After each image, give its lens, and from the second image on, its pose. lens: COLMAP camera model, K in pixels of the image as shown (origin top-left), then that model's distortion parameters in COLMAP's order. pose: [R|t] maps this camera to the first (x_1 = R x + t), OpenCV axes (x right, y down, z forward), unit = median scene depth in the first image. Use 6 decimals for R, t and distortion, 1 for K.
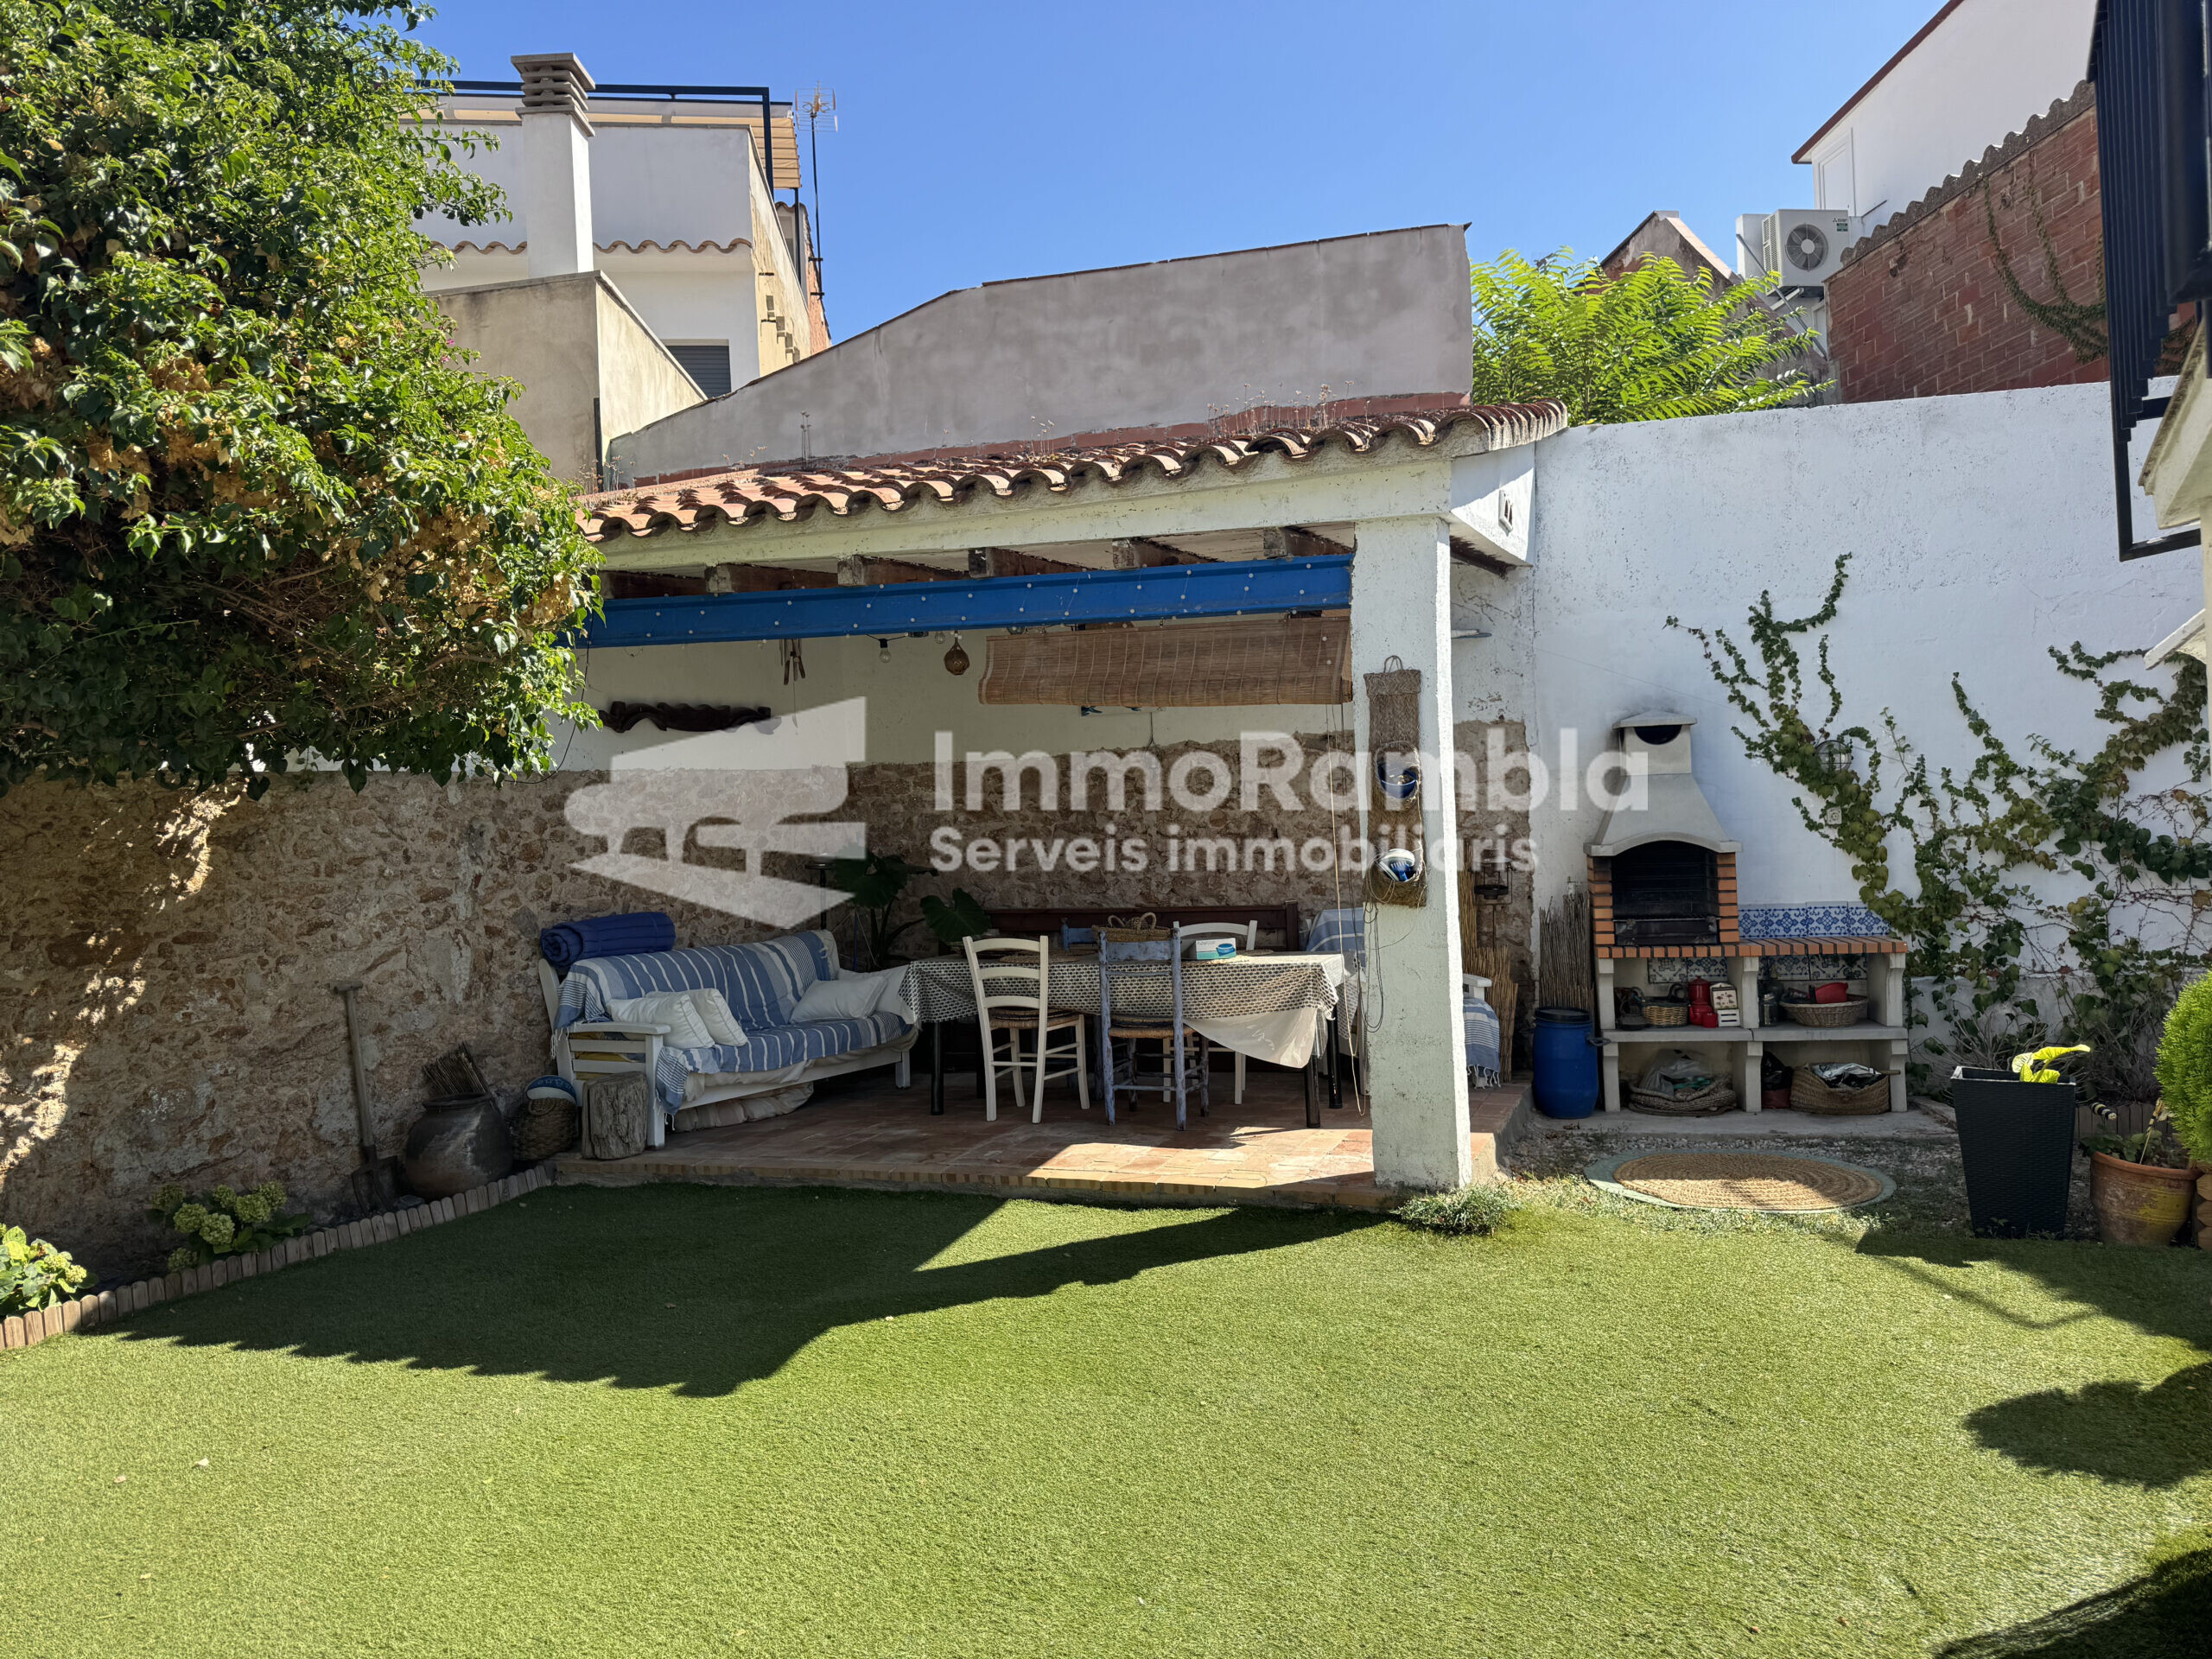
lens RADIAL K [[1566.5, 0, 1082.2], [0, 1566.5, 815.8], [0, 0, 1]] dist [0.066627, -0.100172]
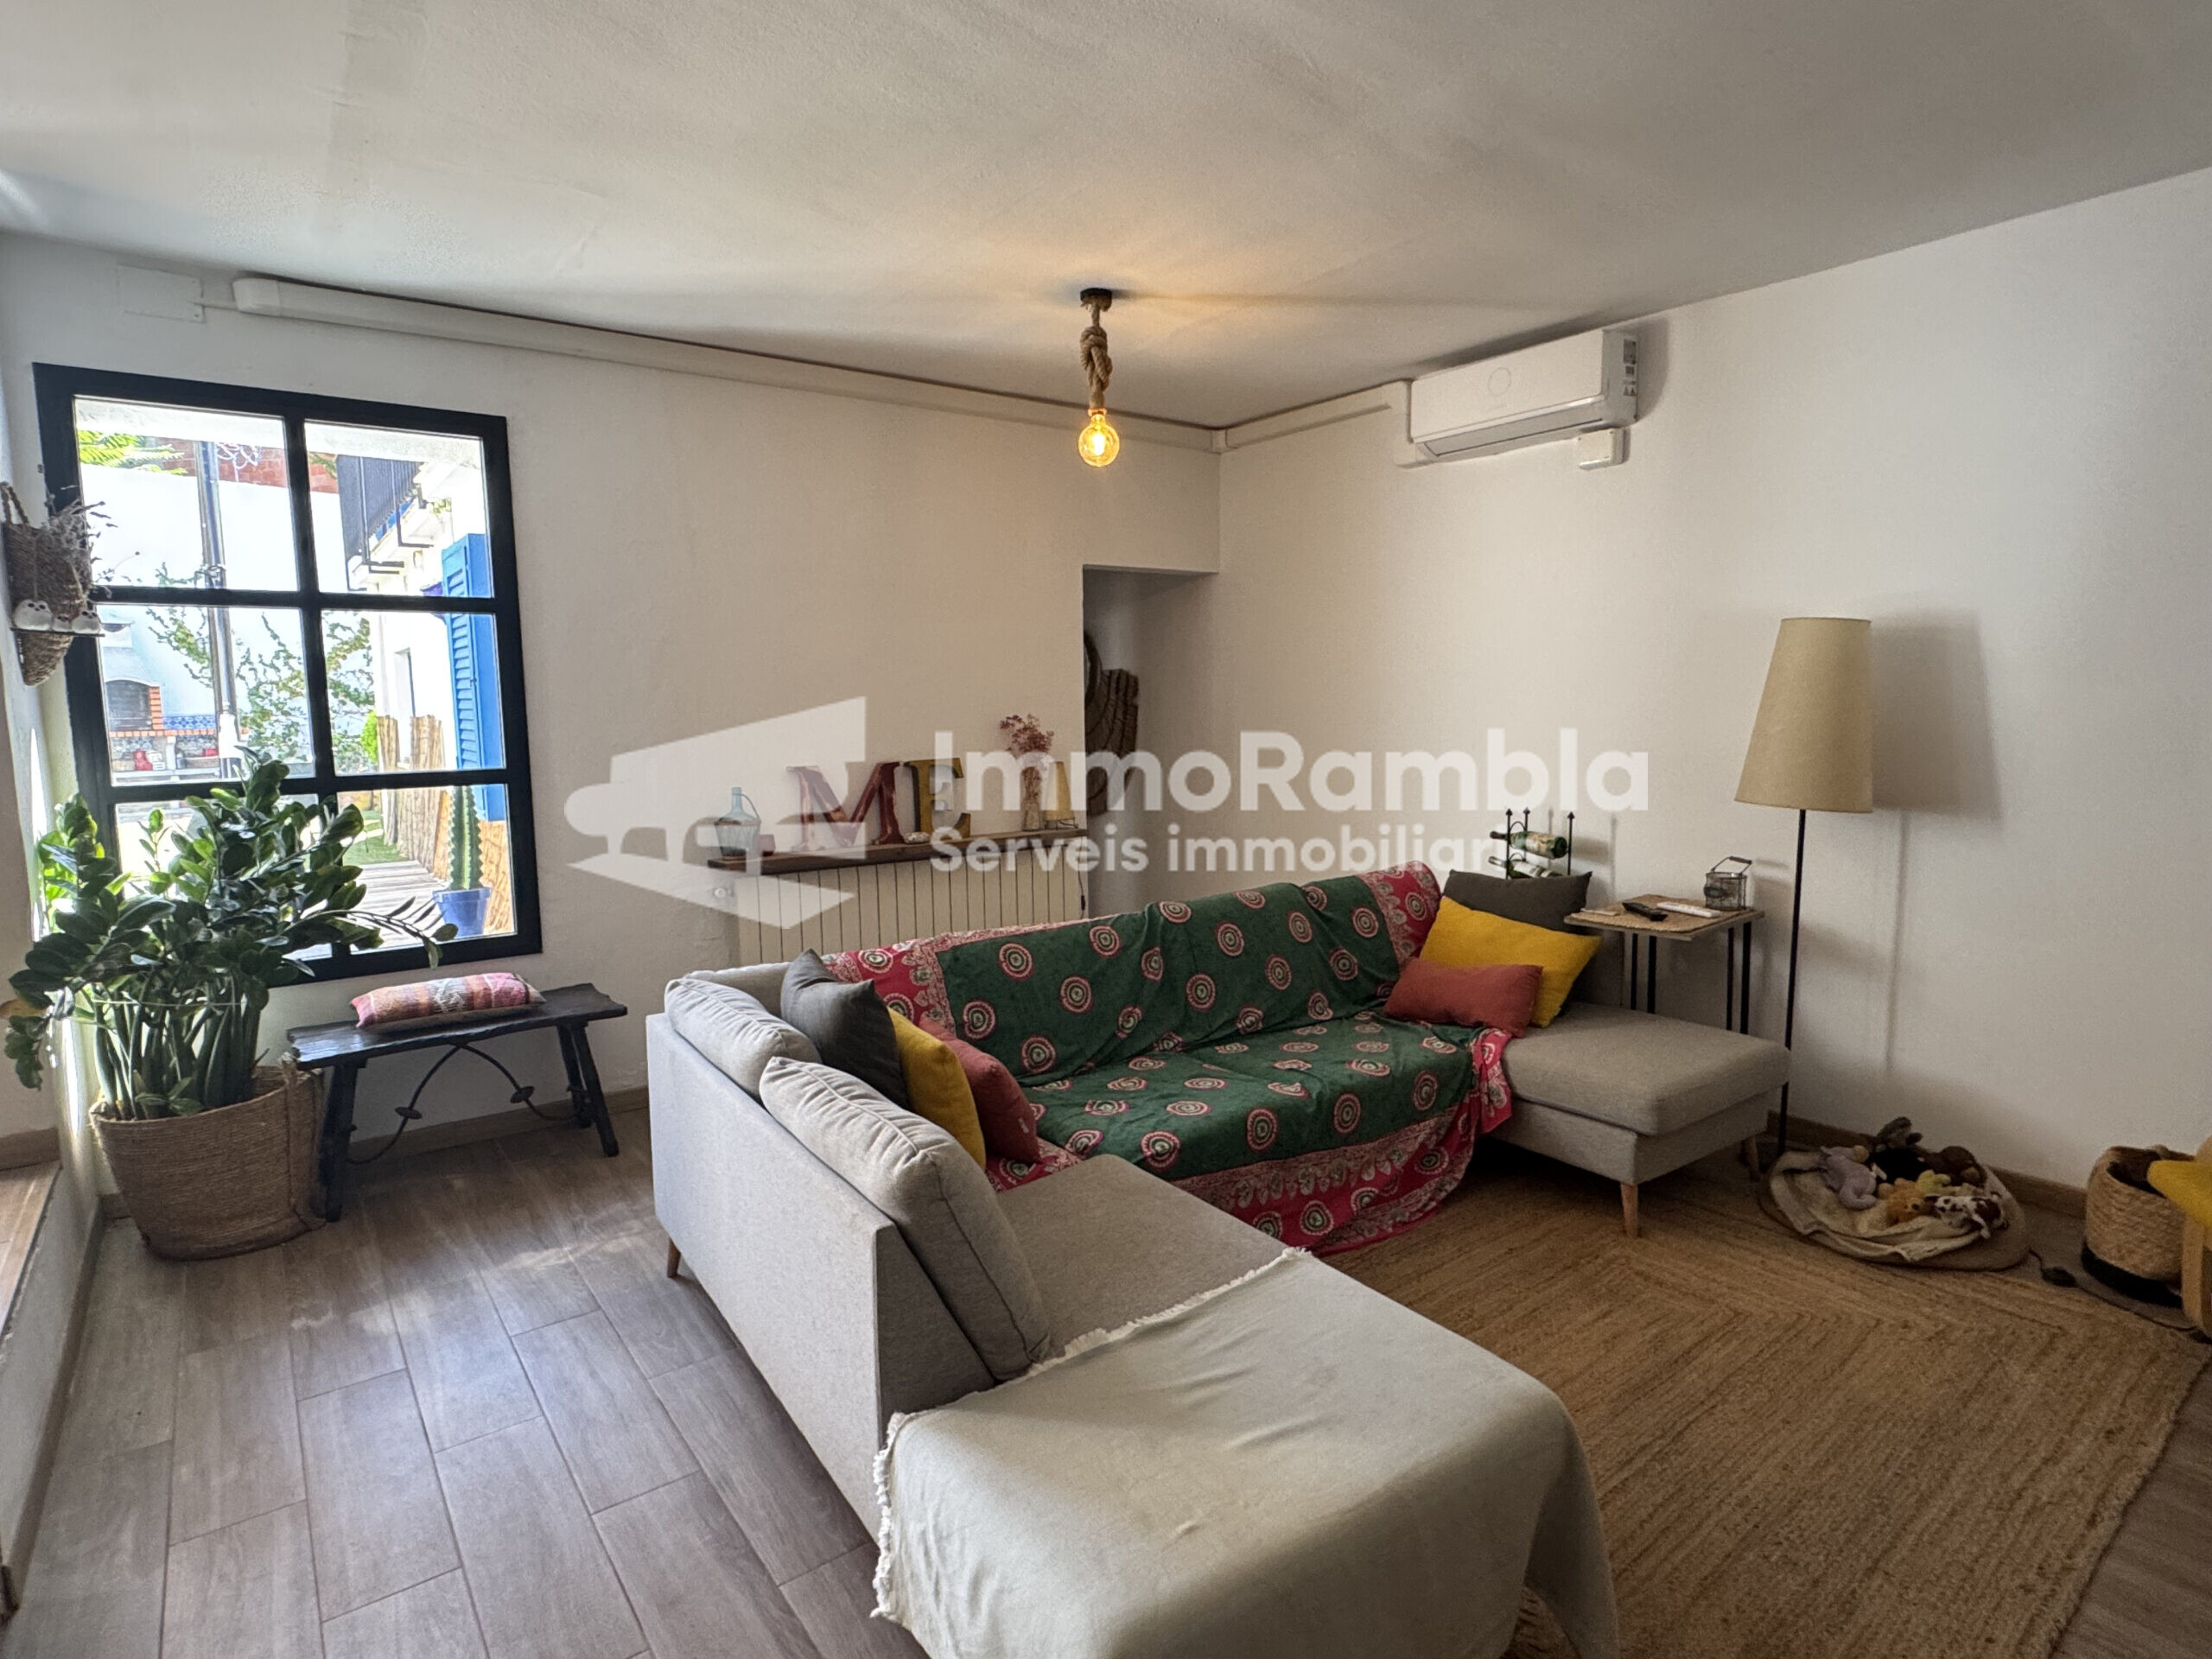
lens RADIAL K [[1167.0, 0, 1098.7], [0, 1167.0, 820.0], [0, 0, 1]] dist [-0.000009, -0.000139]
pose [[0.386423, -0.063419, 0.920139, -0.535339], [-0.014253, 0.997104, 0.074709, 0.064809], [-0.922211, -0.041984, 0.384400, -0.745255]]
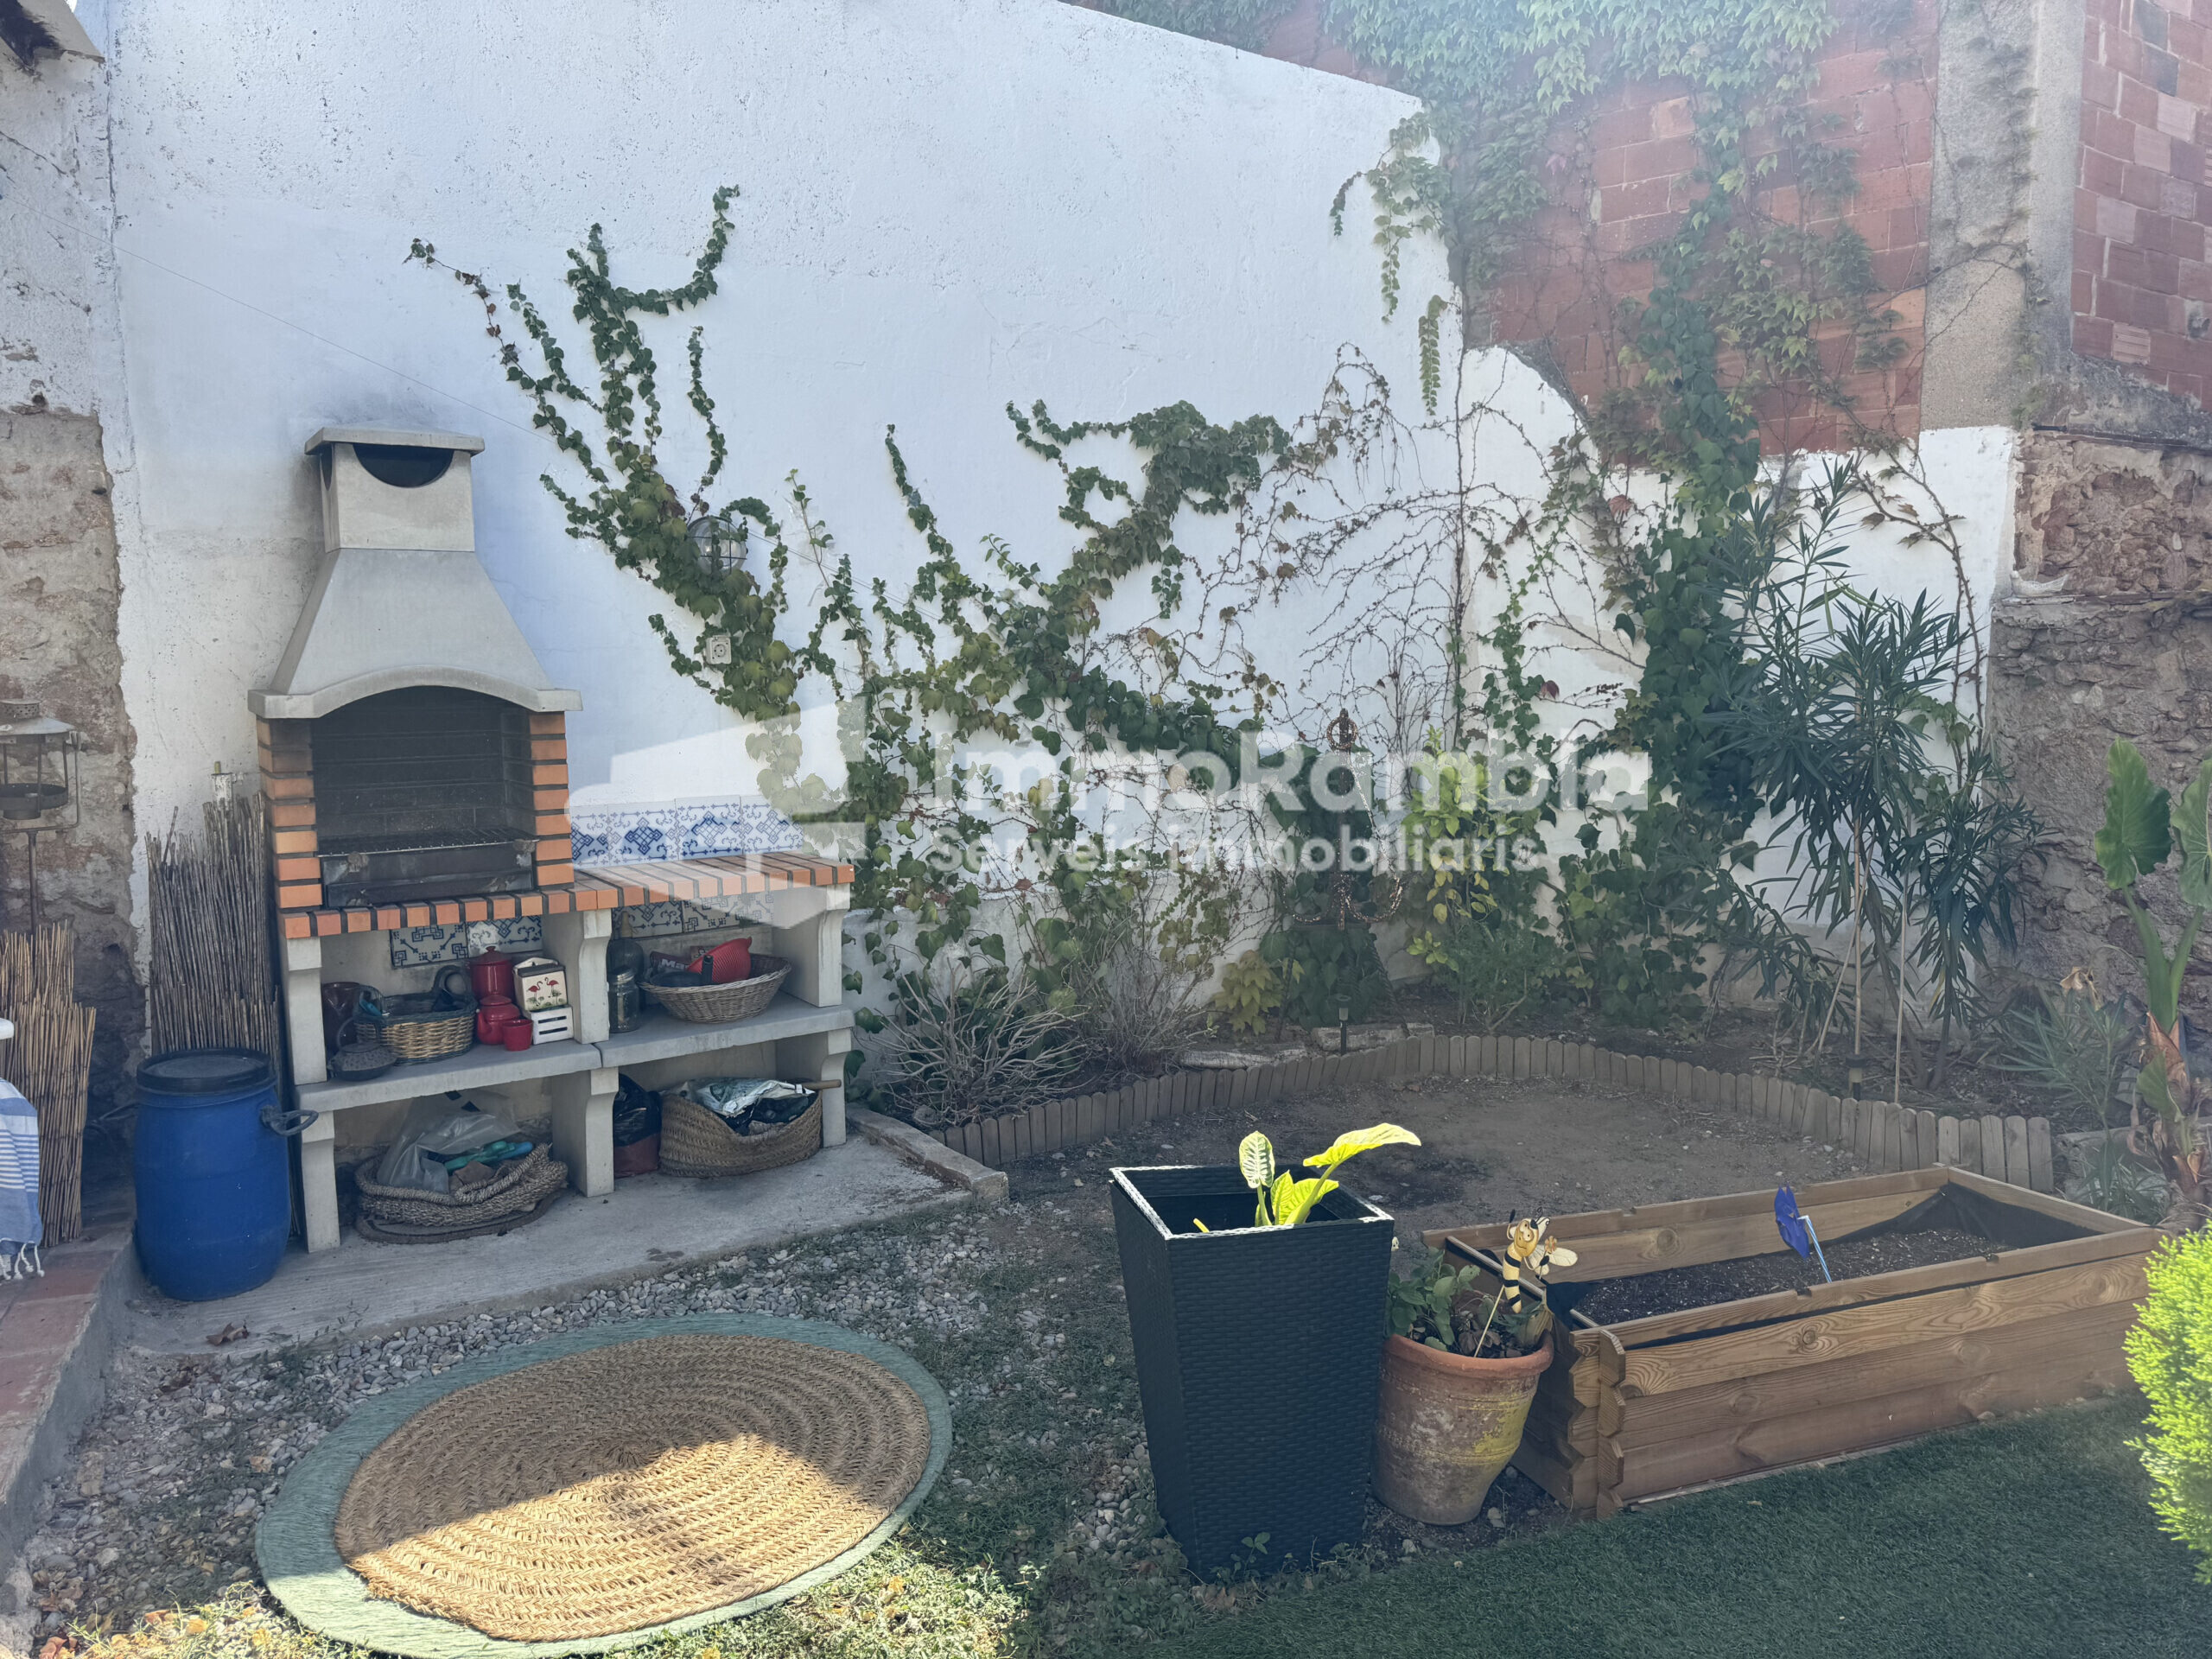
lens RADIAL K [[1566.5, 0, 1147.0], [0, 1566.5, 845.4], [0, 0, 1]] dist [0.066627, -0.100172]
pose [[0.691528, -0.058340, 0.719990, 0.166696], [-0.021166, 0.994669, 0.100926, 0.010116], [-0.722039, -0.085033, 0.686607, 0.492998]]
